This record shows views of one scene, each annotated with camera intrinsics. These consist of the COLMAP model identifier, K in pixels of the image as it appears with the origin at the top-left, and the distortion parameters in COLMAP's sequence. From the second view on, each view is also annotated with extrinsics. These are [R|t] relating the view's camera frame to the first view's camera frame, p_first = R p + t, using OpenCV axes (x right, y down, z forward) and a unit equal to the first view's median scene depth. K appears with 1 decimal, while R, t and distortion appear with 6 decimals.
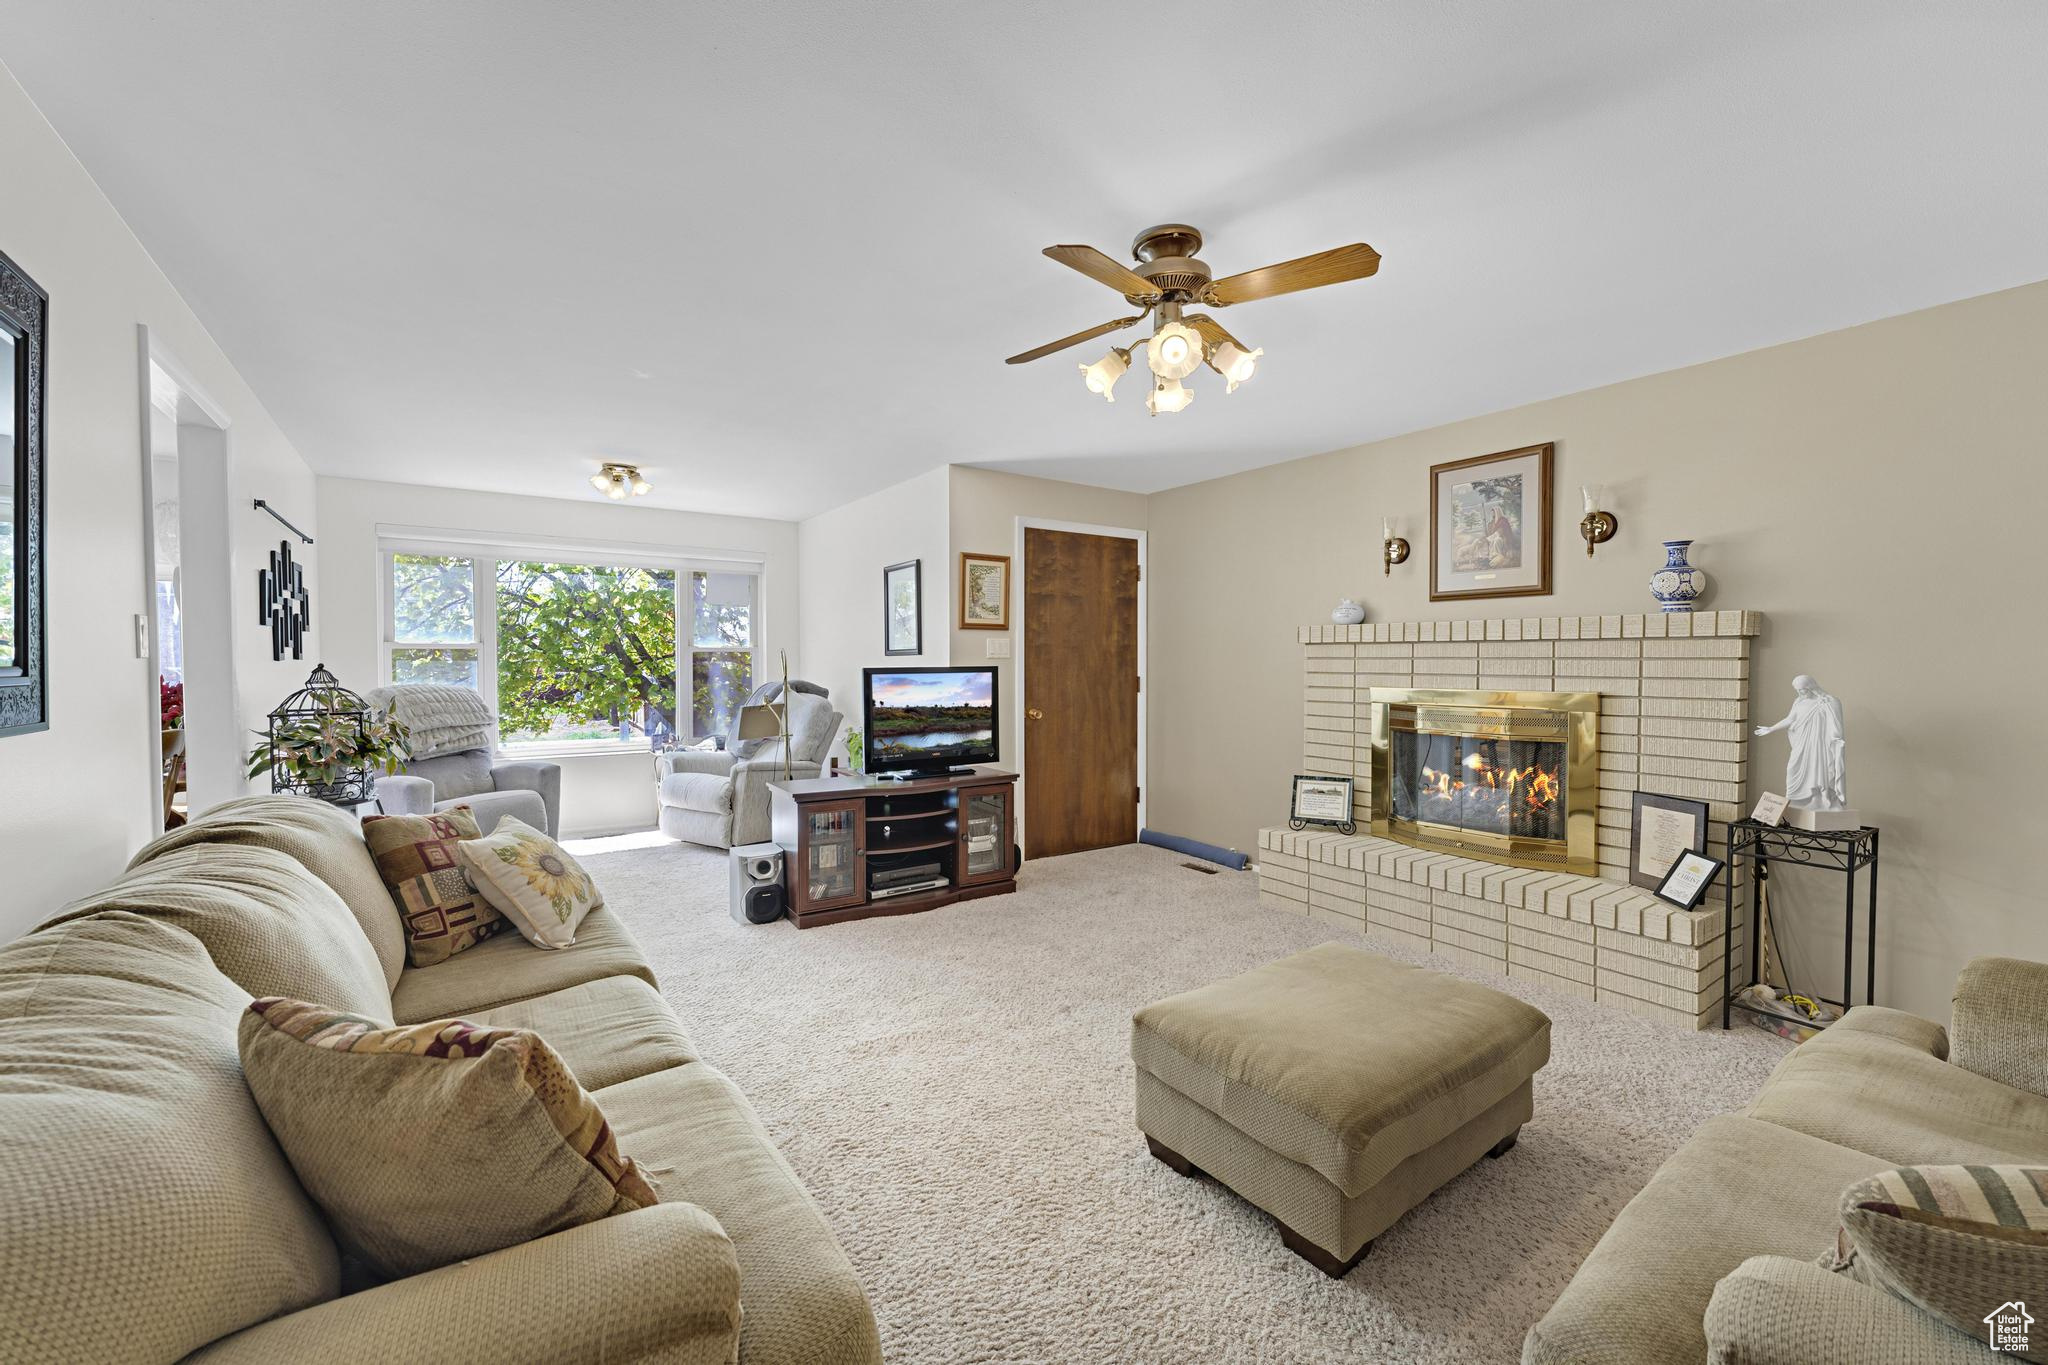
lens RADIAL K [[805.1, 0, 1024.6], [0, 805.1, 682.5], [0, 0, 1]] dist [-0.000330, 0.000142]
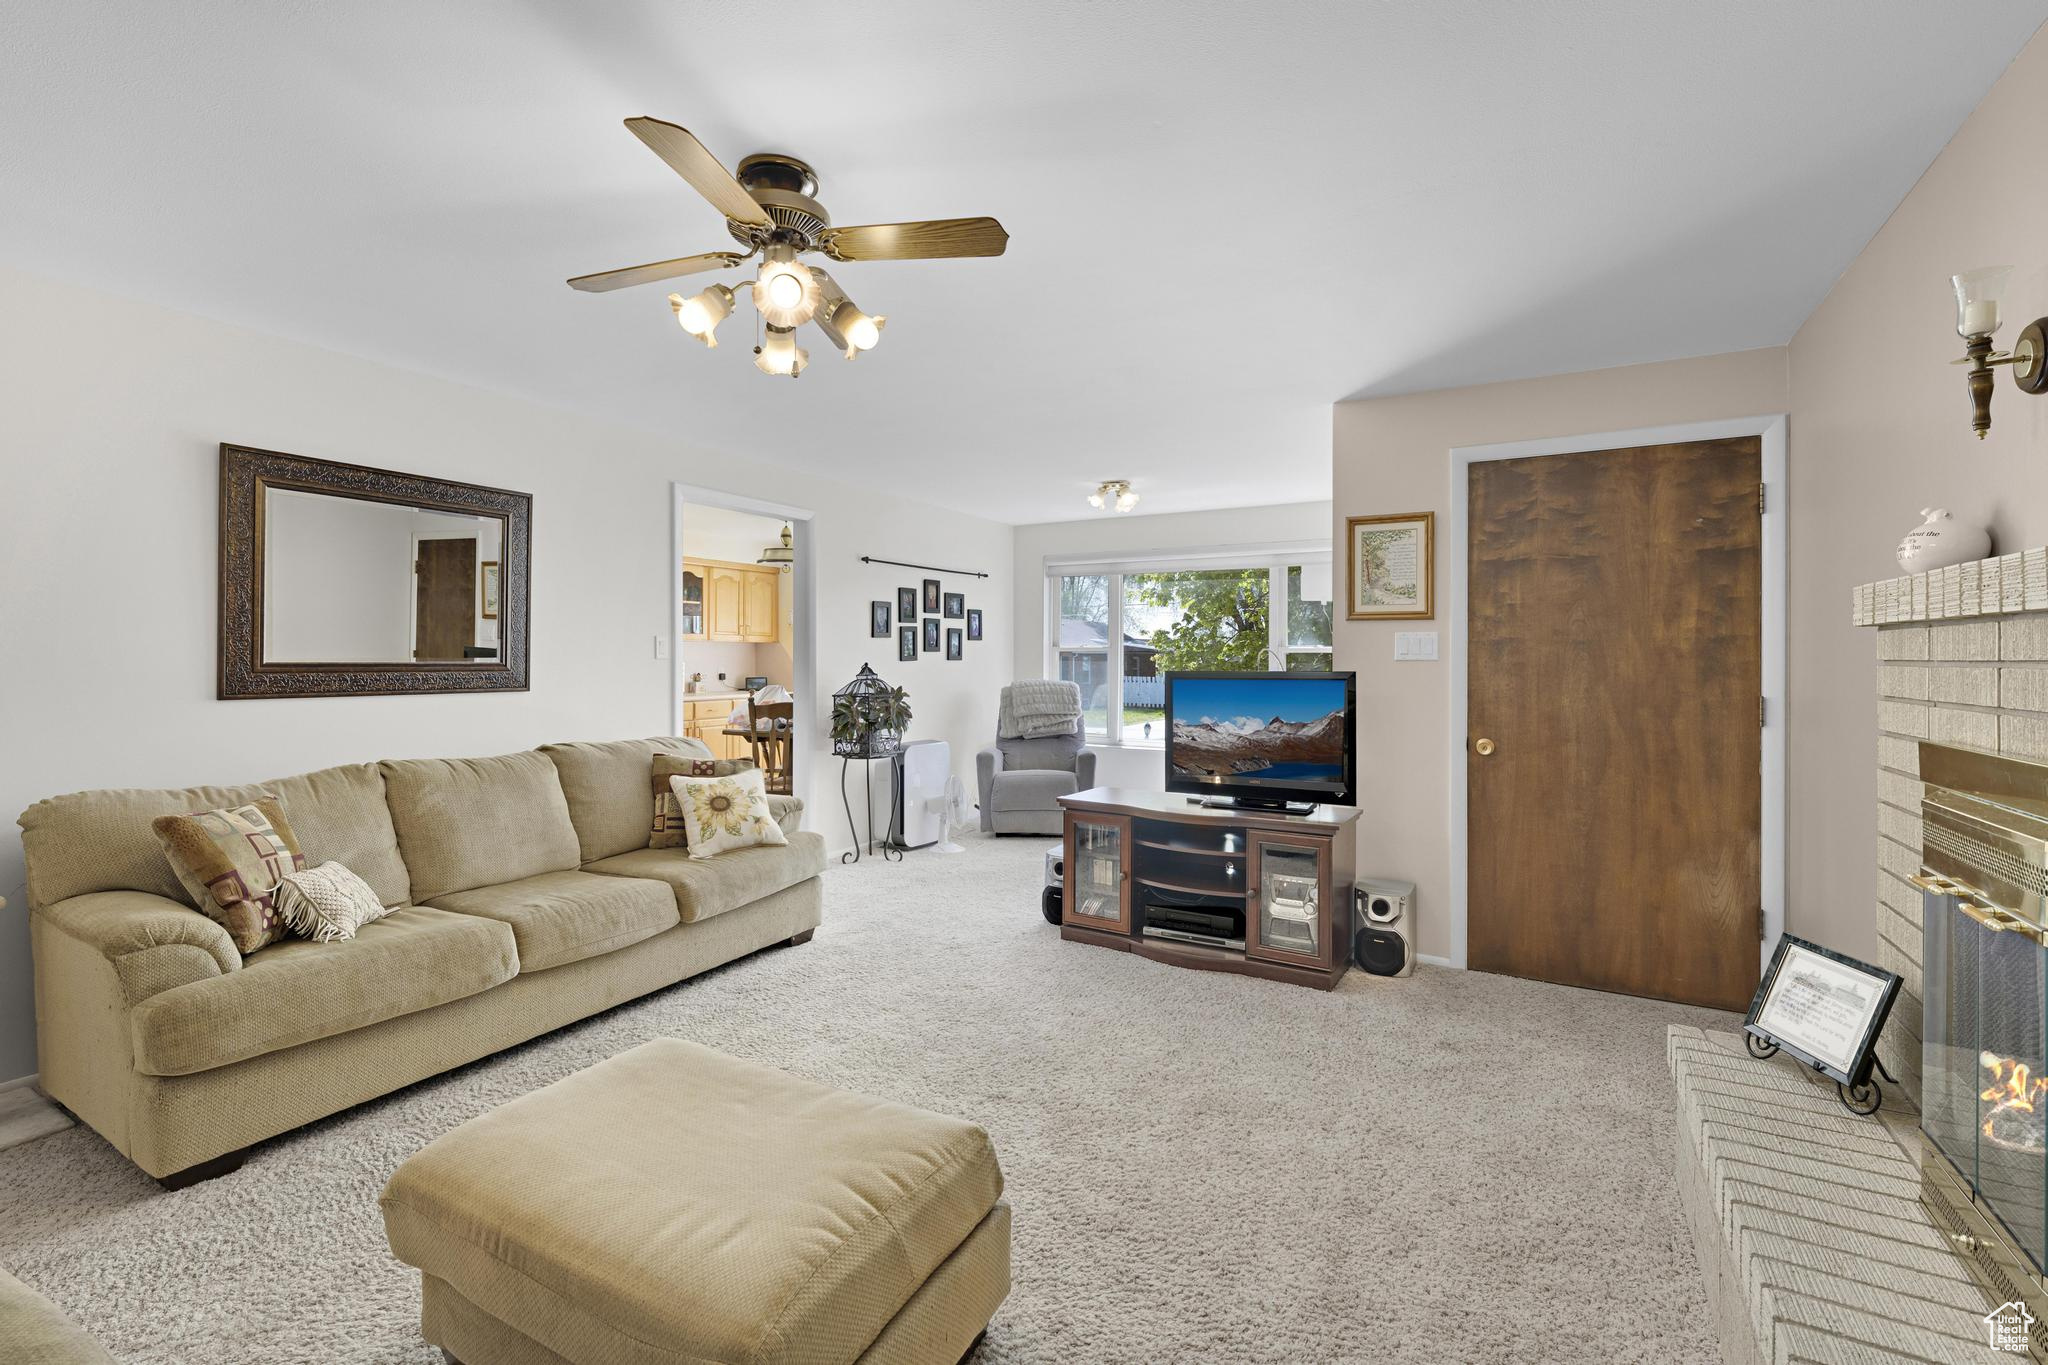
lens RADIAL K [[887.8, 0, 1027.7], [0, 887.8, 664.1], [0, 0, 1]] dist [-0.006007, 0.000008]
pose [[0.445789, 0.006277, -0.895116, 0.588870], [-0.028225, 0.999577, -0.007047, -0.014525], [0.894693, 0.028406, 0.445778, 0.426348]]
